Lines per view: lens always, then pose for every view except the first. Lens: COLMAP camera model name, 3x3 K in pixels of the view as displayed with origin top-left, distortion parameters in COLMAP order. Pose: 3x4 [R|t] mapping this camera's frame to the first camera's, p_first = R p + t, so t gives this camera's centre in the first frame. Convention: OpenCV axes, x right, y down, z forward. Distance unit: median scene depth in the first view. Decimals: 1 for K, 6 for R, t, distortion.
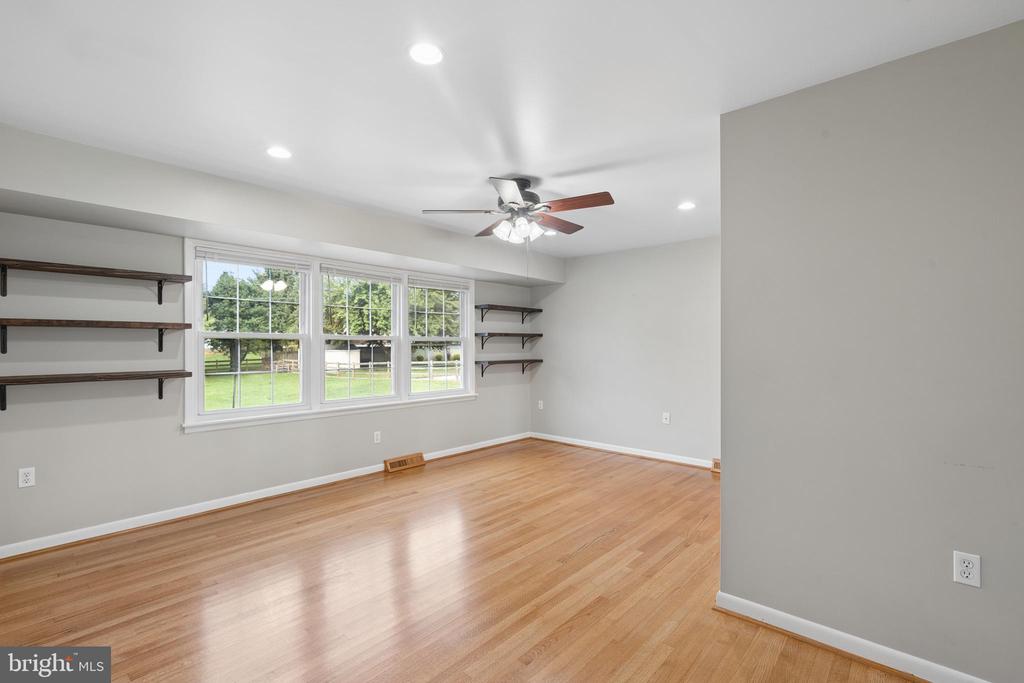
lens RADIAL K [[460.2, 0, 515.2], [0, 460.2, 337.6], [0, 0, 1]] dist [-0.002243, 0.000693]
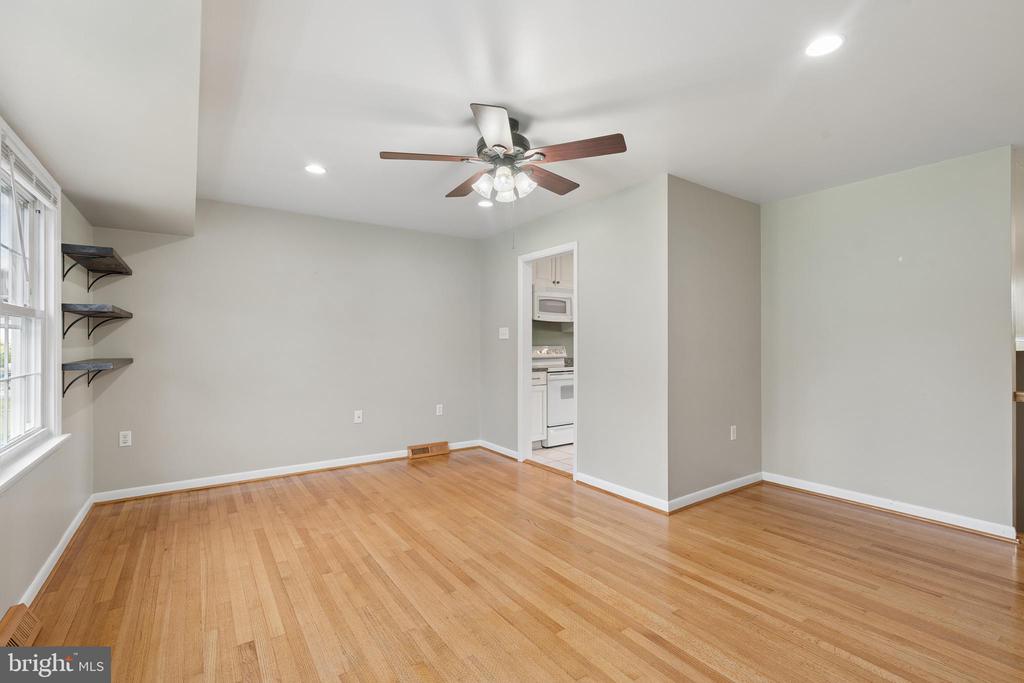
lens RADIAL K [[460.2, 0, 515.2], [0, 460.2, 337.6], [0, 0, 1]] dist [-0.002243, 0.000693]
pose [[0.227963, 0.010910, 0.973609, -0.624644], [-0.015611, 0.999850, -0.007549, 0.031460], [-0.973545, -0.013478, 0.228099, 0.662768]]
